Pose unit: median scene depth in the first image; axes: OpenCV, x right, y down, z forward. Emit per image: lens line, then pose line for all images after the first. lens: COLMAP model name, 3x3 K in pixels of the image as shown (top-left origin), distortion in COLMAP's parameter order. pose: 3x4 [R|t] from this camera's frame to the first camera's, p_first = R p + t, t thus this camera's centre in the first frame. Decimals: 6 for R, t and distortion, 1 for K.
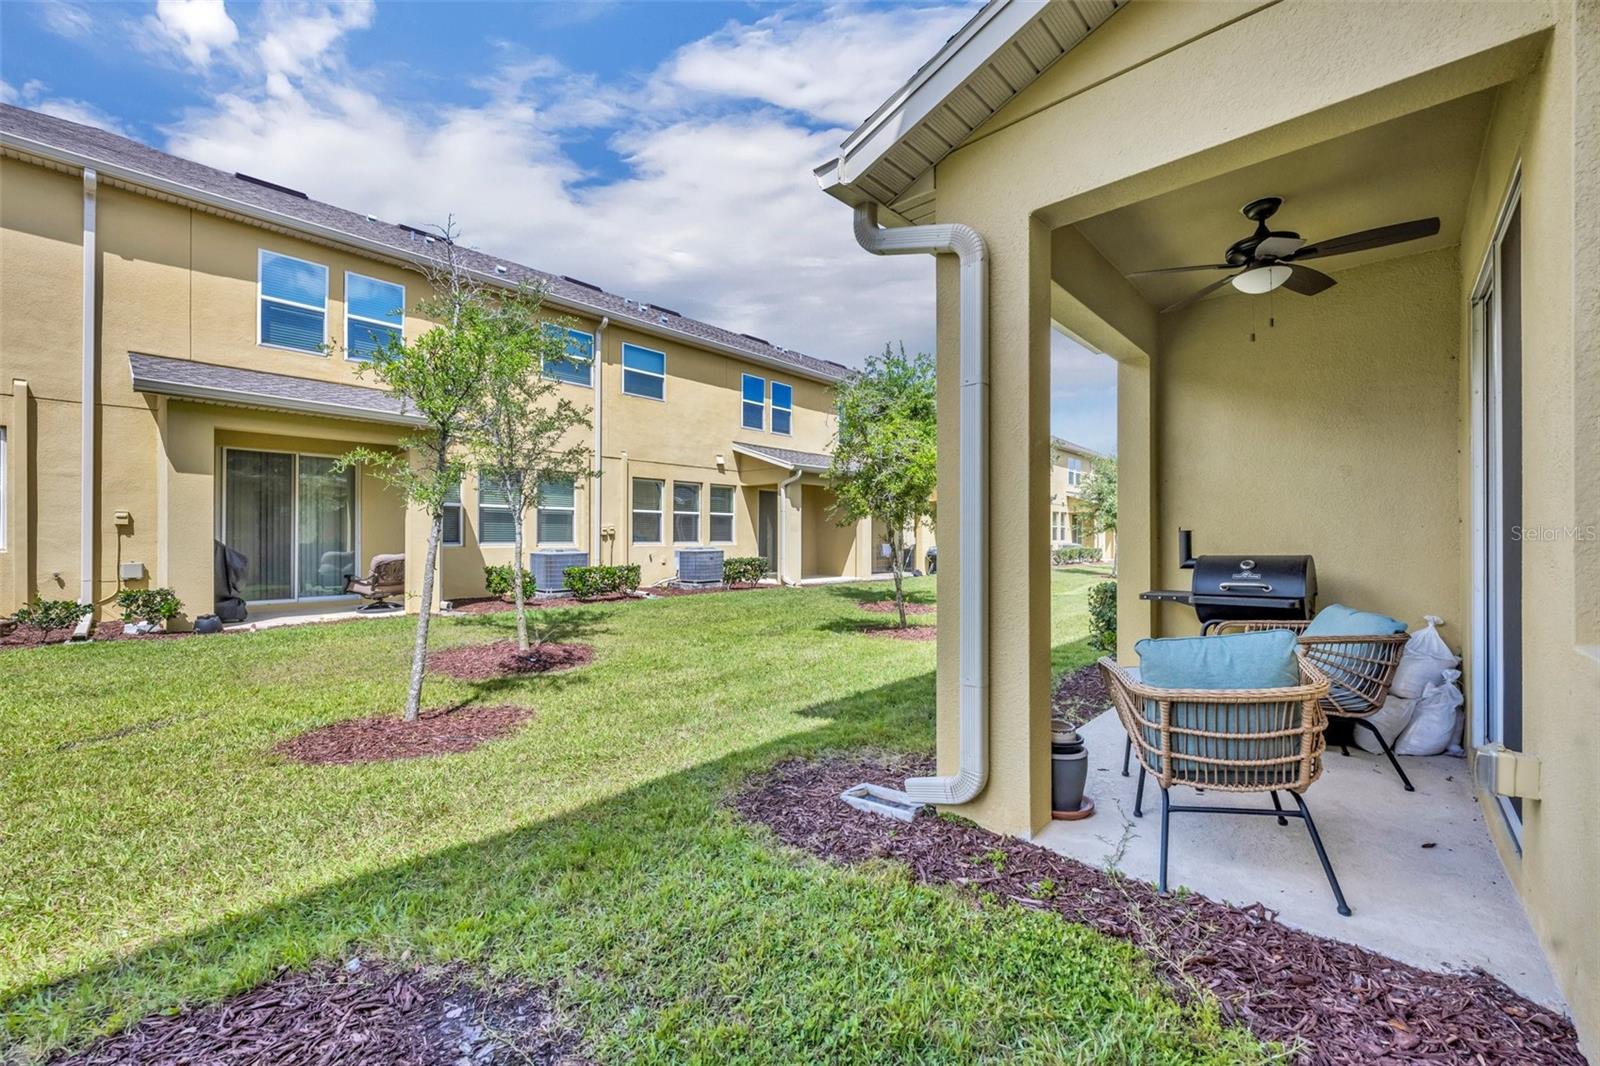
lens RADIAL K [[647.2, 0, 783.7], [0, 647.2, 527.8], [0, 0, 1]] dist [-0.001375, -0.000055]
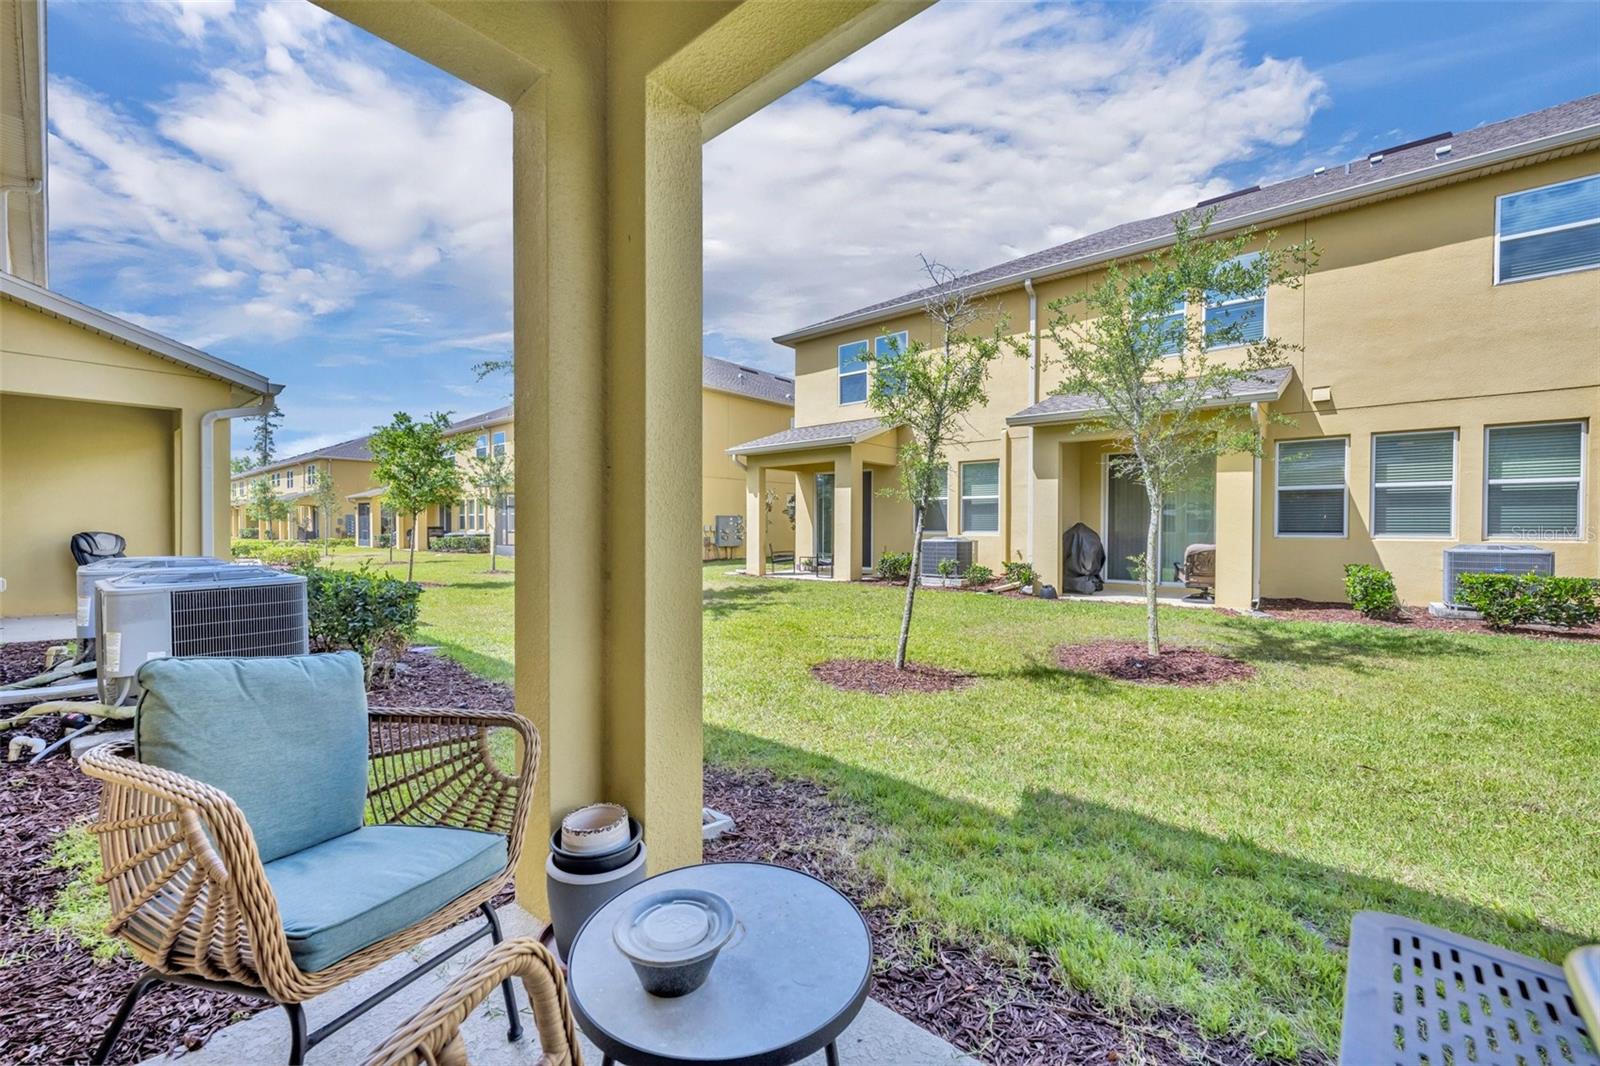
lens RADIAL K [[647.2, 0, 783.7], [0, 647.2, 527.8], [0, 0, 1]] dist [-0.001375, -0.000055]
pose [[0.027717, 0.003427, -0.999610, 0.388769], [0.014566, 0.999887, 0.003832, 0.004654], [0.999510, -0.014667, 0.027664, 0.415790]]
